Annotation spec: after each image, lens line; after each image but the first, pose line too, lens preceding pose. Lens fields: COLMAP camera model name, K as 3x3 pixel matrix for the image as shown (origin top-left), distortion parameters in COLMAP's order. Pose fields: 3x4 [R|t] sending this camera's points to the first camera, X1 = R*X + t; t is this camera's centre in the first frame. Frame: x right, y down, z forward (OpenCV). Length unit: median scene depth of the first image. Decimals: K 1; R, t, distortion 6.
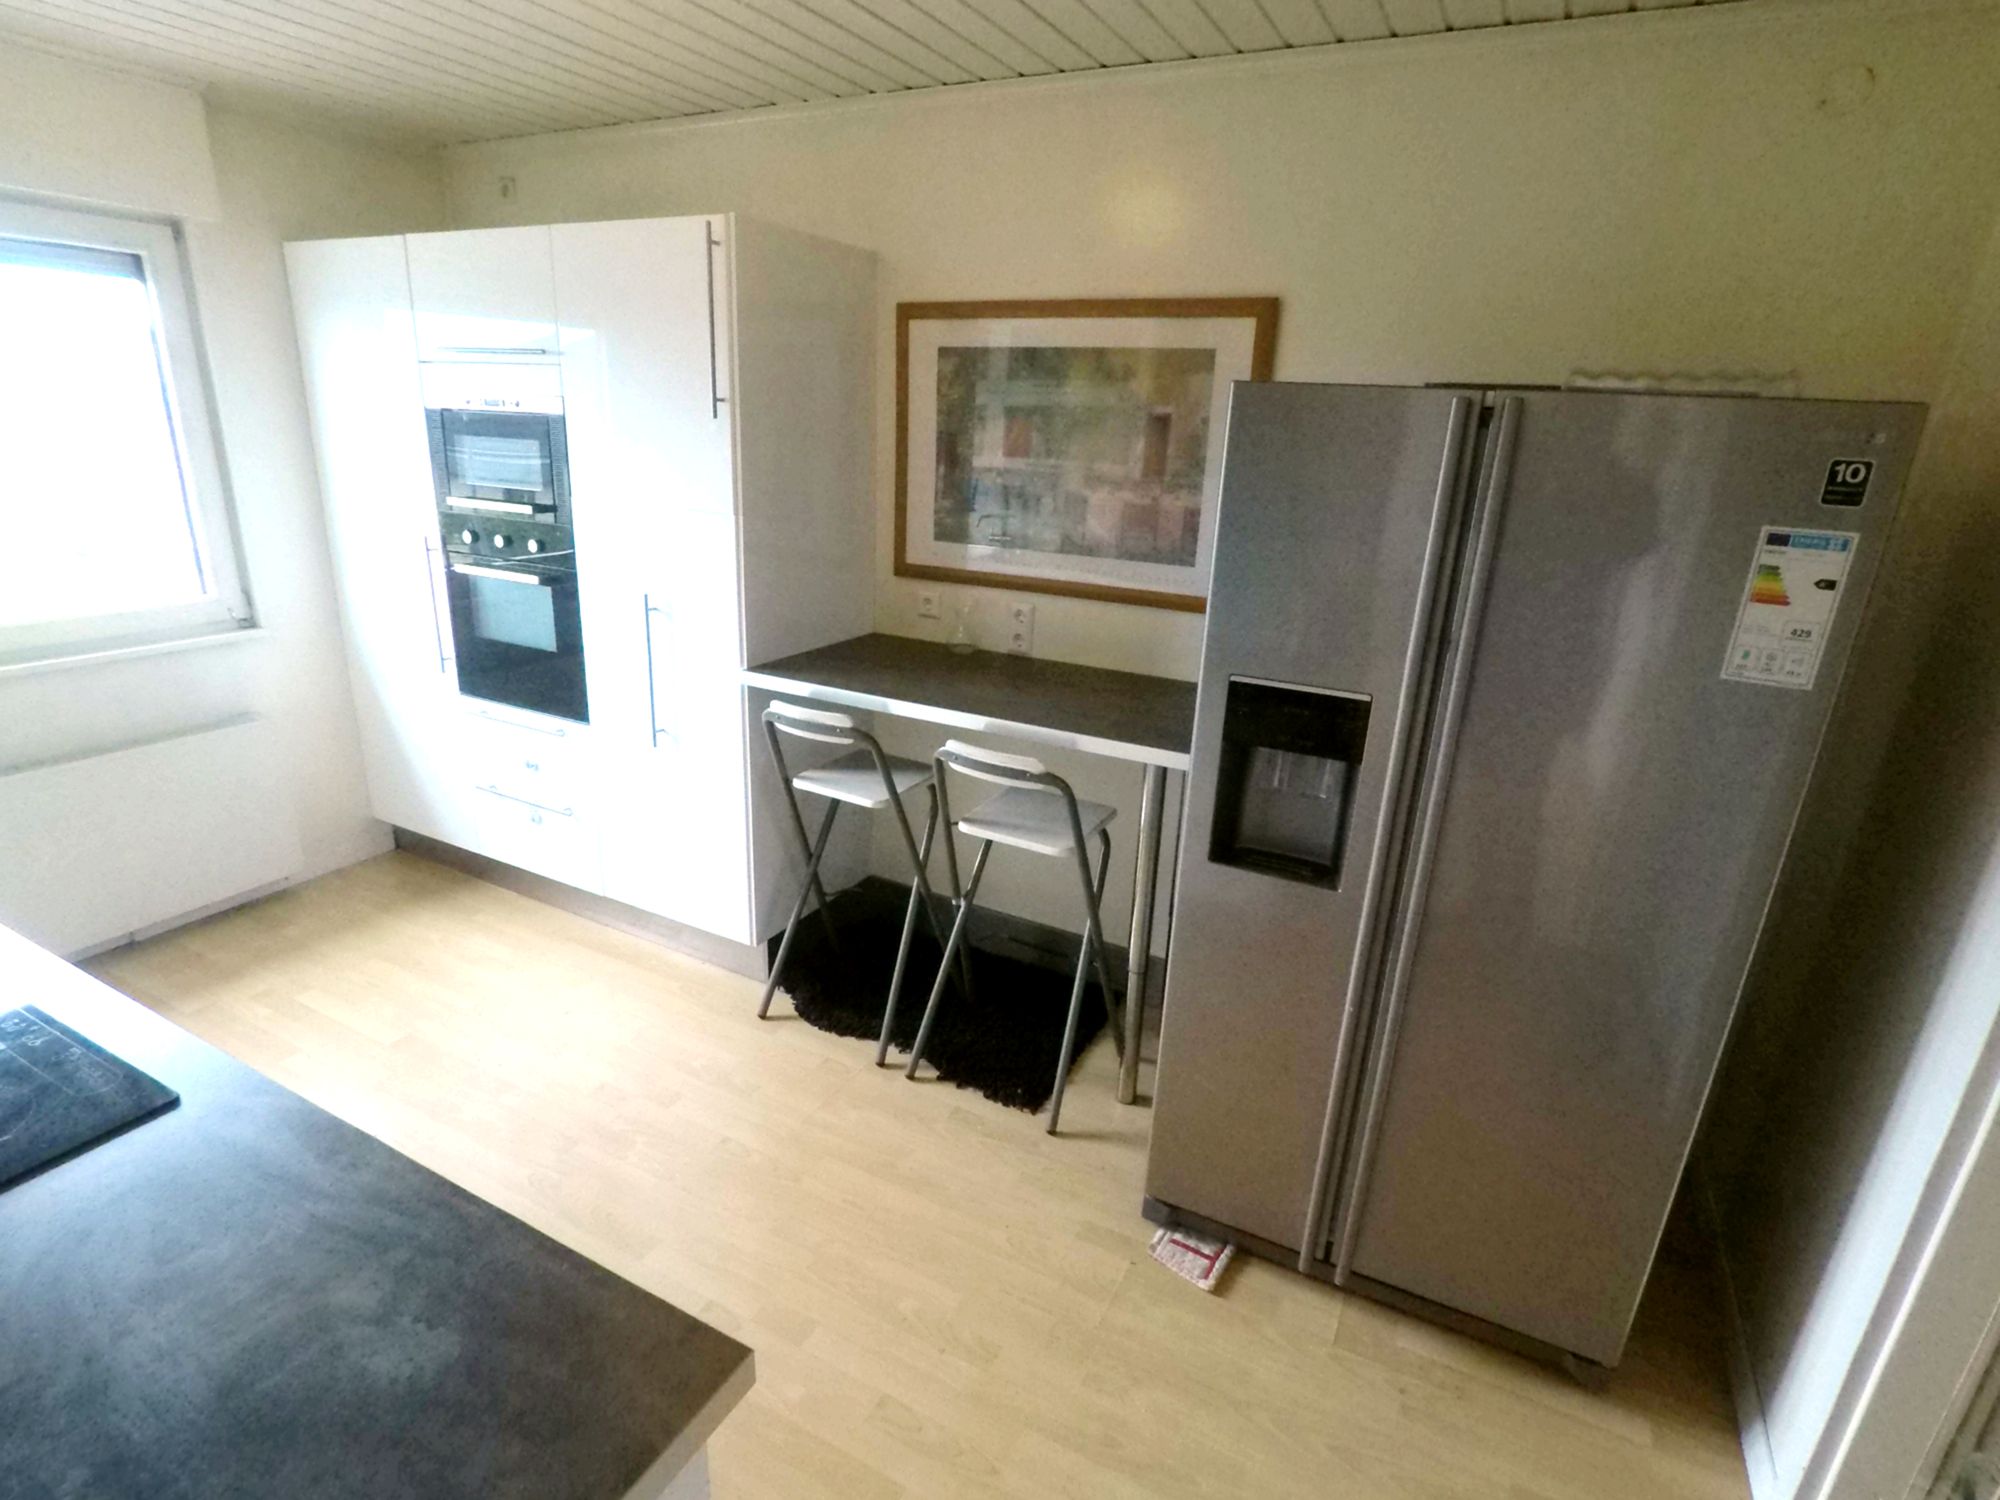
lens RADIAL K [[1010.0, 0, 1000.0], [0, 1010.0, 750.0], [0, 0, 1]] dist [-0.027763, 0.009283]
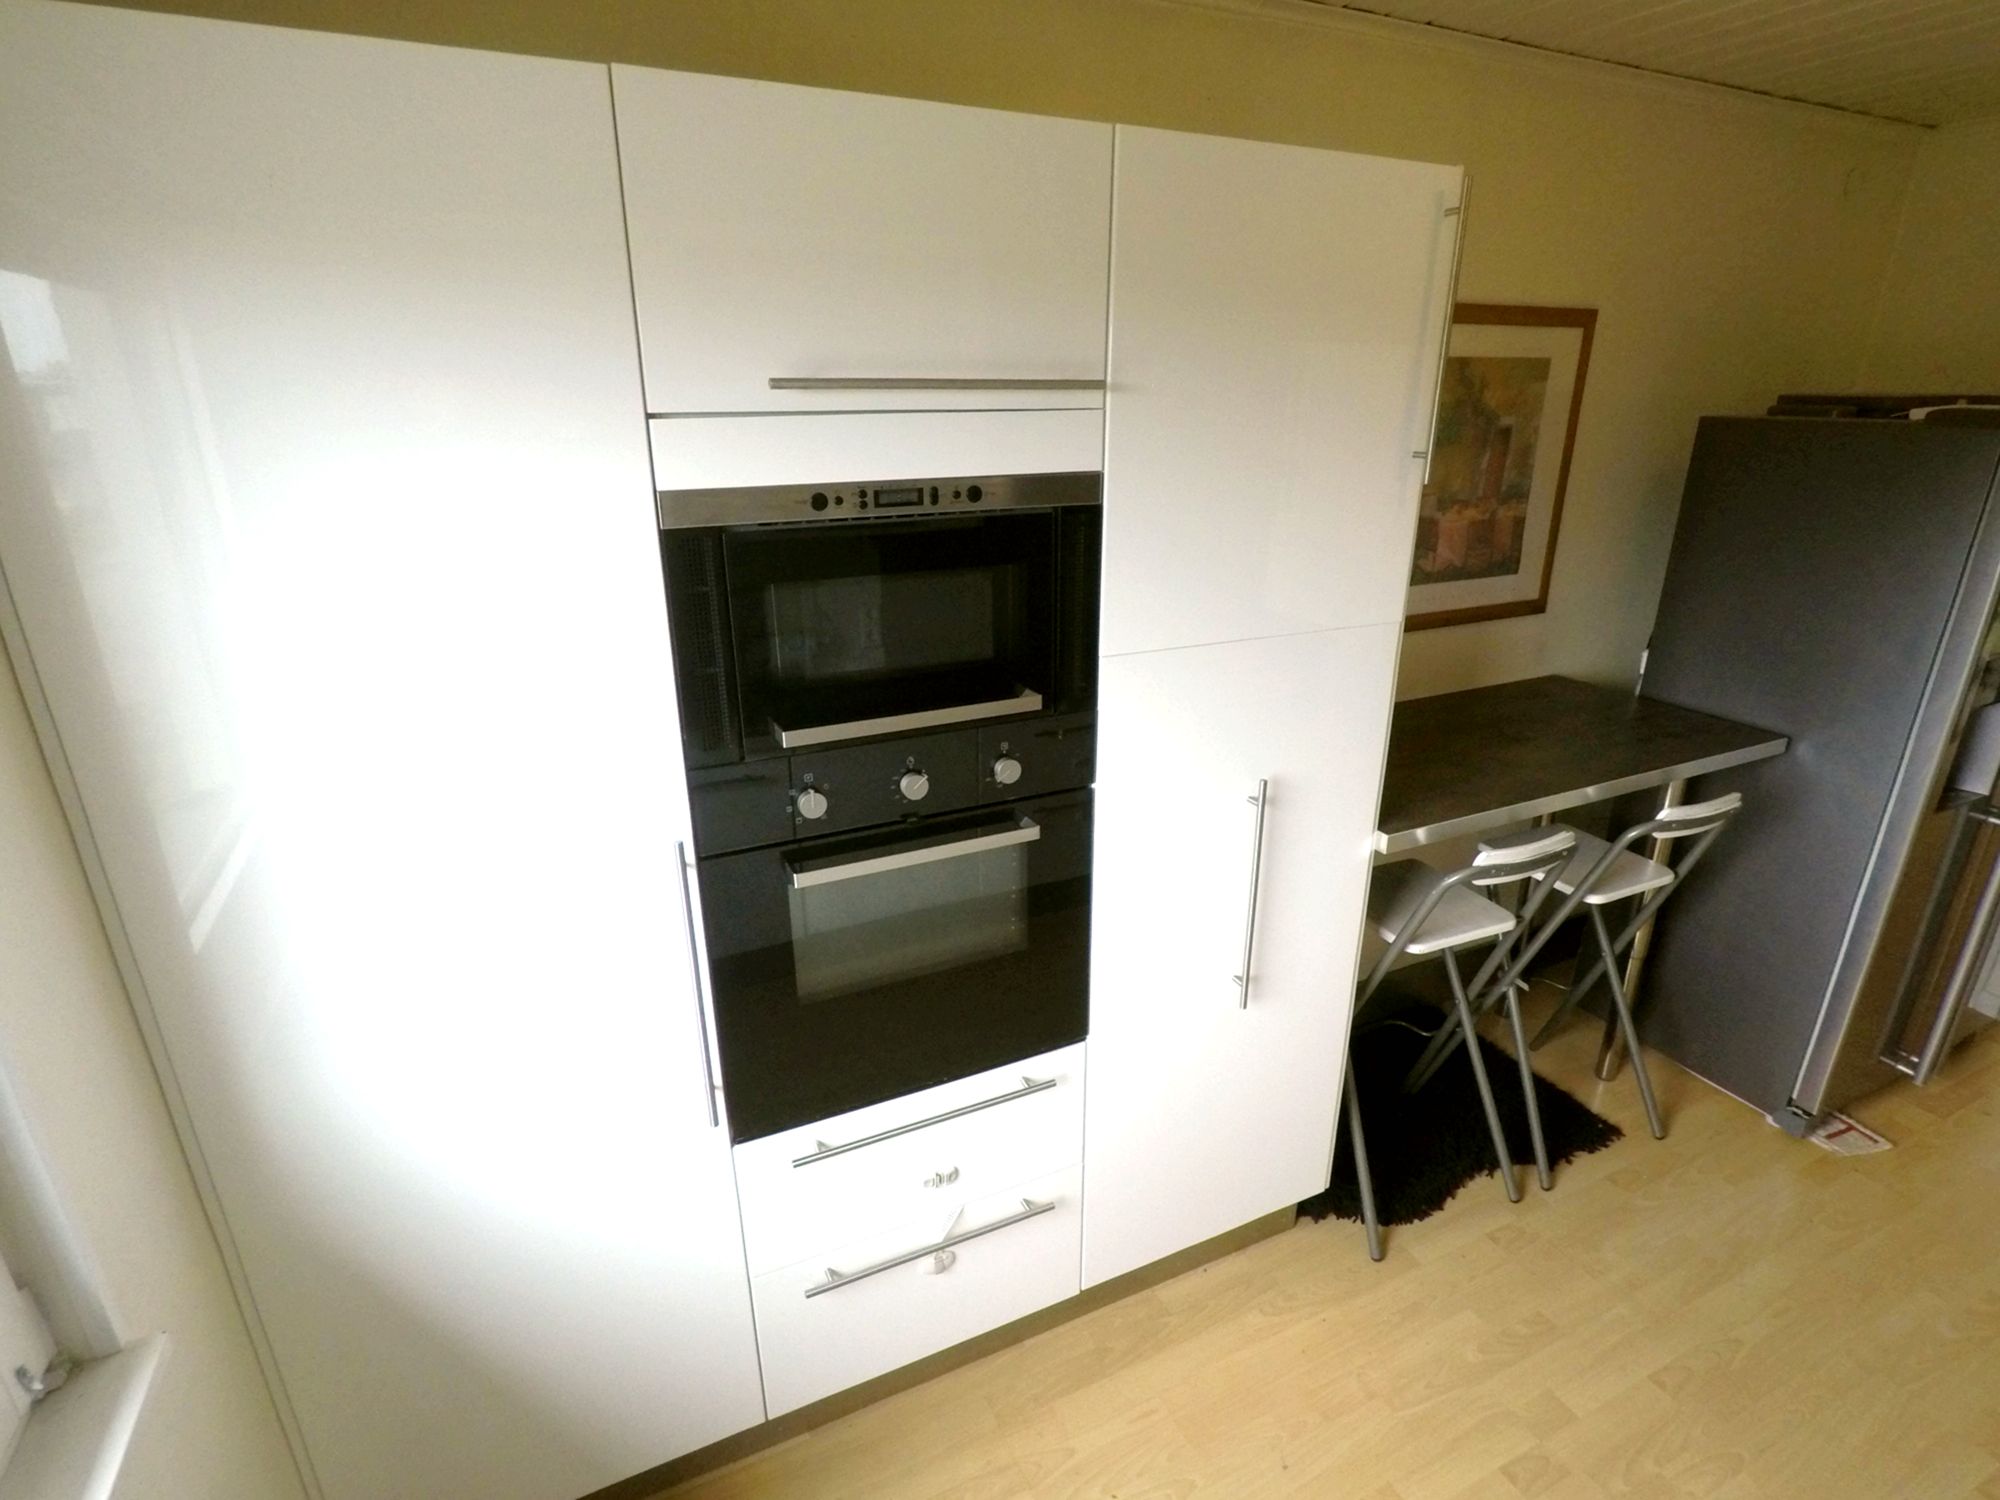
lens RADIAL K [[1010.0, 0, 1000.0], [0, 1010.0, 750.0], [0, 0, 1]] dist [-0.027763, 0.009283]
pose [[0.608265, -0.311874, 0.729896, -0.916898], [0.277594, 0.945087, 0.172487, -0.332992], [-0.743610, 0.097696, 0.661438, 0.739800]]
